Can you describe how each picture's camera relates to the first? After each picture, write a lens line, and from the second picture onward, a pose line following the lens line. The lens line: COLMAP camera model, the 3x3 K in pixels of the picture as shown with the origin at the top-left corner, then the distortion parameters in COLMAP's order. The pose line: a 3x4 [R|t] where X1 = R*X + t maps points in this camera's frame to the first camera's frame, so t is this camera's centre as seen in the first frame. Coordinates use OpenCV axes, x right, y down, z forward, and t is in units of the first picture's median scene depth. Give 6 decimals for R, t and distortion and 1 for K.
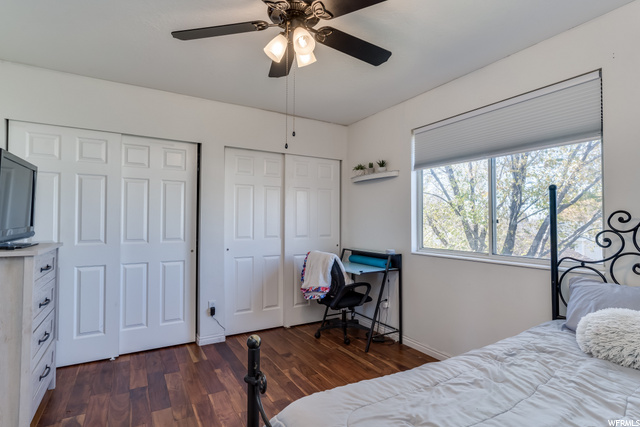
lens RADIAL K [[325.5, 0, 318.4], [0, 325.5, 214.0], [0, 0, 1]] dist [-0.002762, 0.000416]
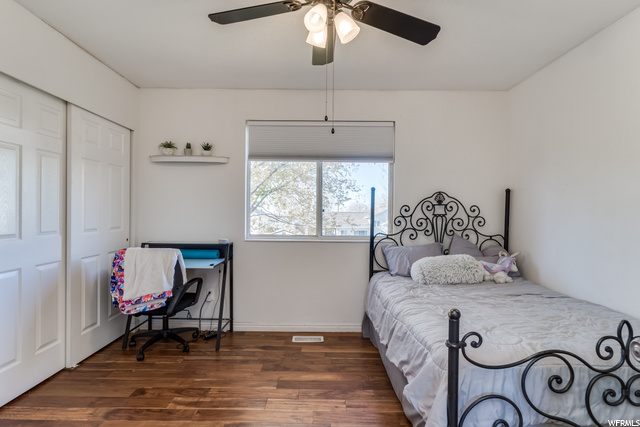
lens RADIAL K [[325.5, 0, 318.4], [0, 325.5, 214.0], [0, 0, 1]] dist [-0.002762, 0.000416]
pose [[0.506198, -0.003873, 0.862409, -0.479090], [-0.027427, 0.999412, 0.020587, 0.007924], [-0.861981, -0.034075, 0.505794, 0.277535]]
